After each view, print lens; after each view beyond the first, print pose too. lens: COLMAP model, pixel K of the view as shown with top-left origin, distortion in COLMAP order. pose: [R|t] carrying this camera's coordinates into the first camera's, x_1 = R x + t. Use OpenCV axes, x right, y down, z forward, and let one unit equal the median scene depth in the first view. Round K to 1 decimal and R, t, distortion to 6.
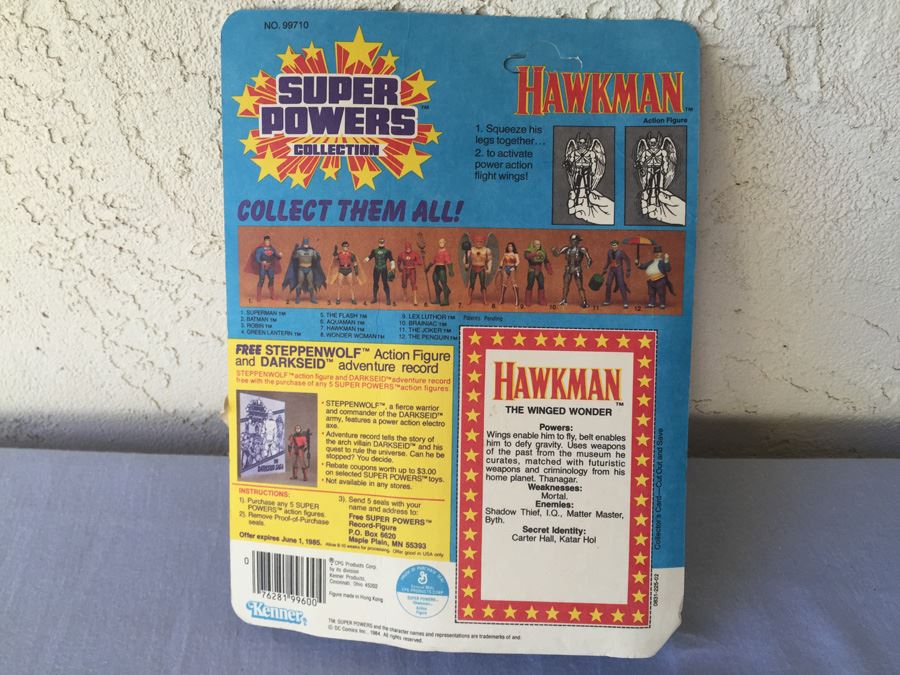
lens RADIAL K [[844.1, 0, 450.0], [0, 844.1, 337.5], [0, 0, 1]] dist [0.095649, -0.227502]
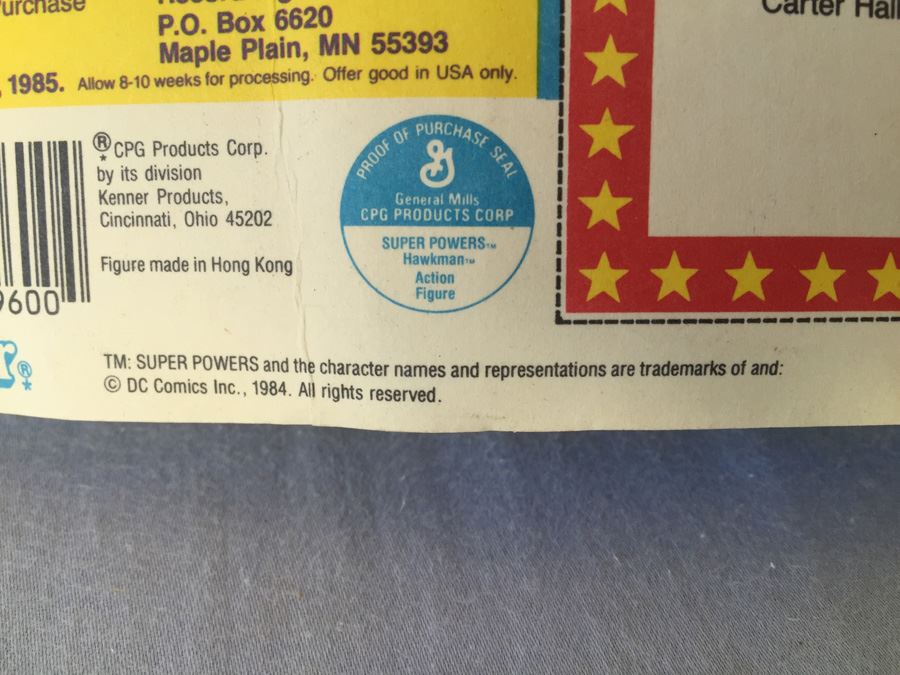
lens RADIAL K [[844.1, 0, 450.0], [0, 844.1, 337.5], [0, 0, 1]] dist [0.095649, -0.227502]
pose [[0.993192, -0.027197, 0.113273, -0.059596], [0.022693, 0.998907, 0.040865, 0.322068], [-0.114260, -0.038016, 0.992723, 0.713873]]
